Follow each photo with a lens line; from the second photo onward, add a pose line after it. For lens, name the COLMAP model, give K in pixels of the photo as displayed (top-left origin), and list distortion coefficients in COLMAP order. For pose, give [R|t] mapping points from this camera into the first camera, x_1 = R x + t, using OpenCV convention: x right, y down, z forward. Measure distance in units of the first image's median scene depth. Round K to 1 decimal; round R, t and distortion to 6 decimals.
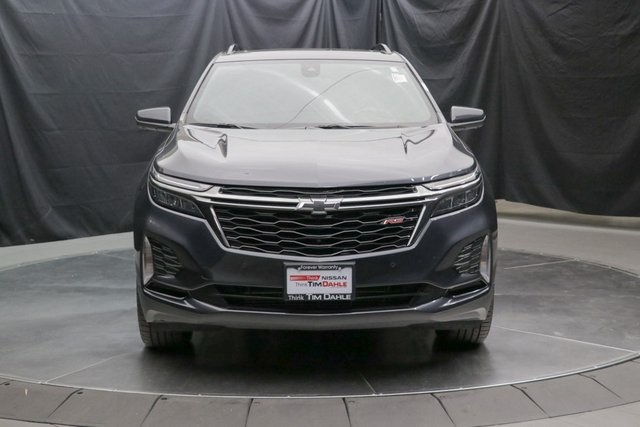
lens RADIAL K [[1009.6, 0, 320.0], [0, 1009.6, 213.5], [0, 0, 1]] dist [0.003901, 1.532292]
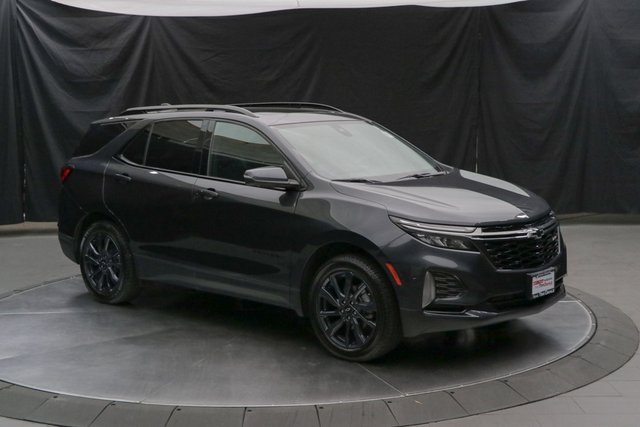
lens RADIAL K [[1009.6, 0, 320.0], [0, 1009.6, 213.5], [0, 0, 1]] dist [0.003901, 1.532292]
pose [[0.680004, -0.096410, 0.726843, -1.275461], [0.090651, 0.994766, 0.047139, -0.132855], [-0.727583, 0.033835, 0.685184, 0.201962]]
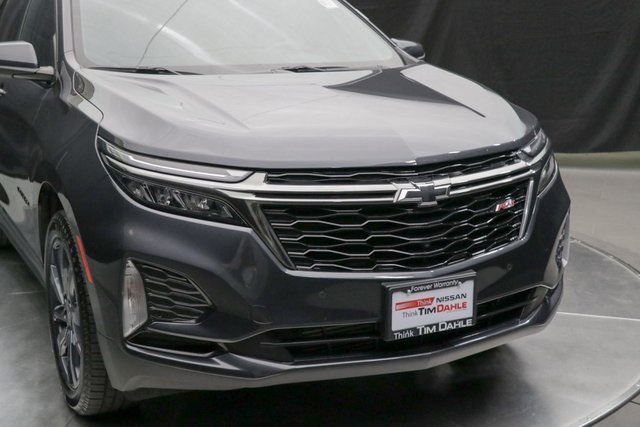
lens RADIAL K [[872.6, 0, 320.0], [0, 872.6, 213.5], [0, 0, 1]] dist [0.081195, -0.011817]
pose [[0.905132, -0.090168, 0.415458, -0.296490], [0.051833, 0.993364, 0.102668, -0.055589], [-0.421958, -0.071394, 0.903800, 0.498989]]
